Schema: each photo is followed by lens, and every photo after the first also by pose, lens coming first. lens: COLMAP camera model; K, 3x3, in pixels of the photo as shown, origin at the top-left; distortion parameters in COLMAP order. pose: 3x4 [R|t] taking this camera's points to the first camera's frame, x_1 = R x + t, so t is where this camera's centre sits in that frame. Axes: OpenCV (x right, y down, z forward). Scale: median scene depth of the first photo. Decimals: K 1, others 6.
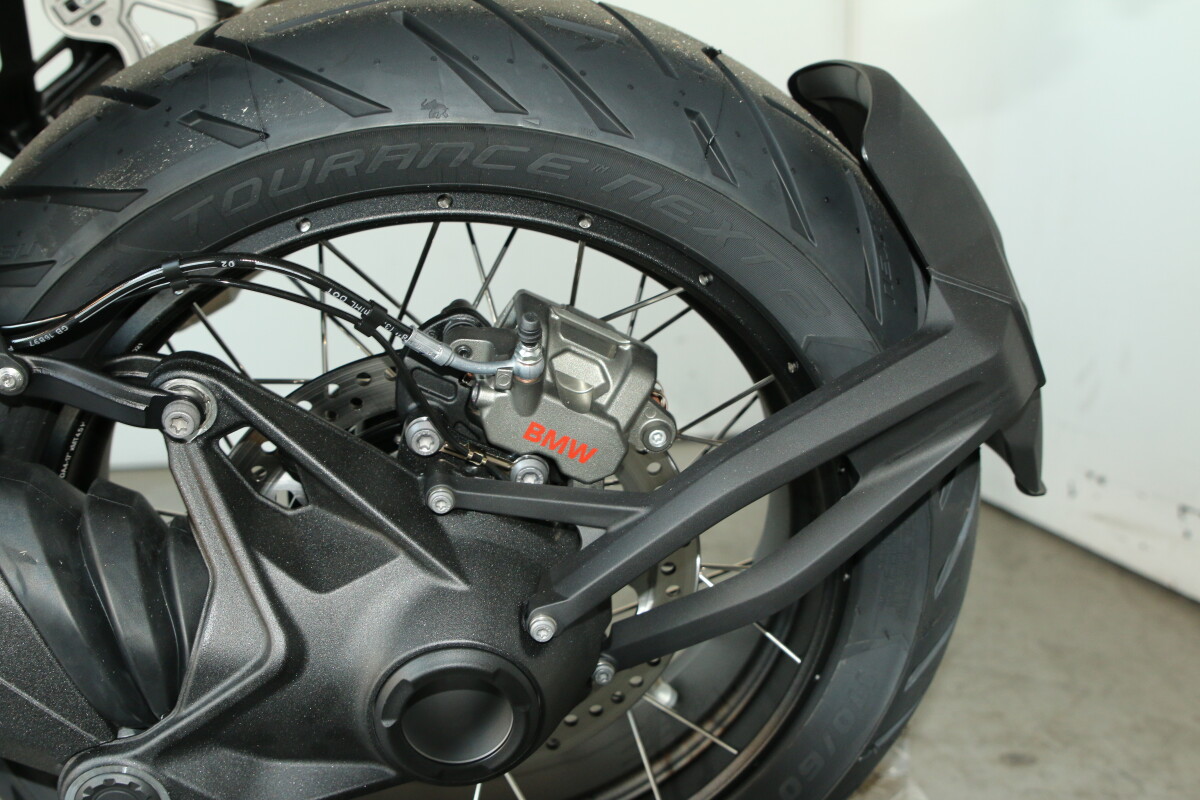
lens RADIAL K [[1634.5, 0, 600.0], [0, 1634.5, 400.0], [0, 0, 1]] dist [-0.094971, 0.170238]
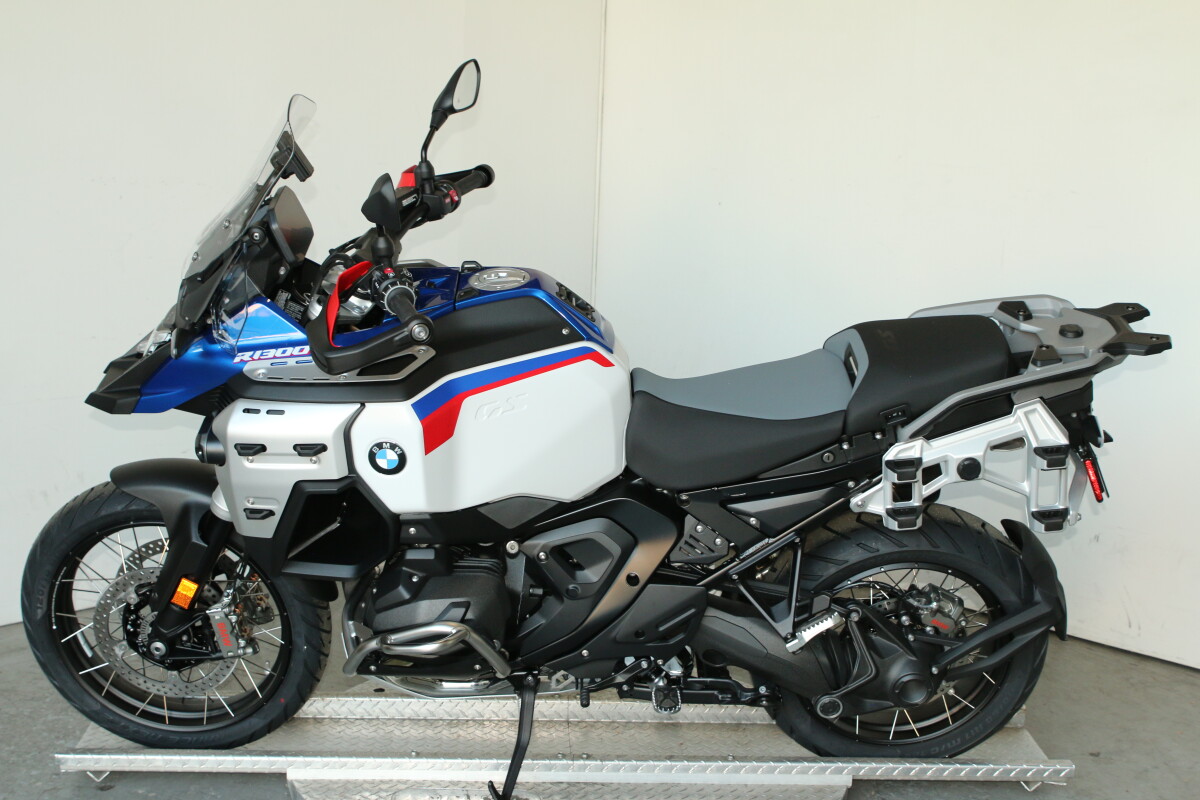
lens RADIAL K [[1634.5, 0, 600.0], [0, 1634.5, 400.0], [0, 0, 1]] dist [-0.094971, 0.170238]
pose [[0.994802, 0.058642, -0.083246, -0.543451], [-0.058968, 0.998259, -0.001457, -0.459536], [0.083016, 0.006359, 0.996528, -2.984360]]
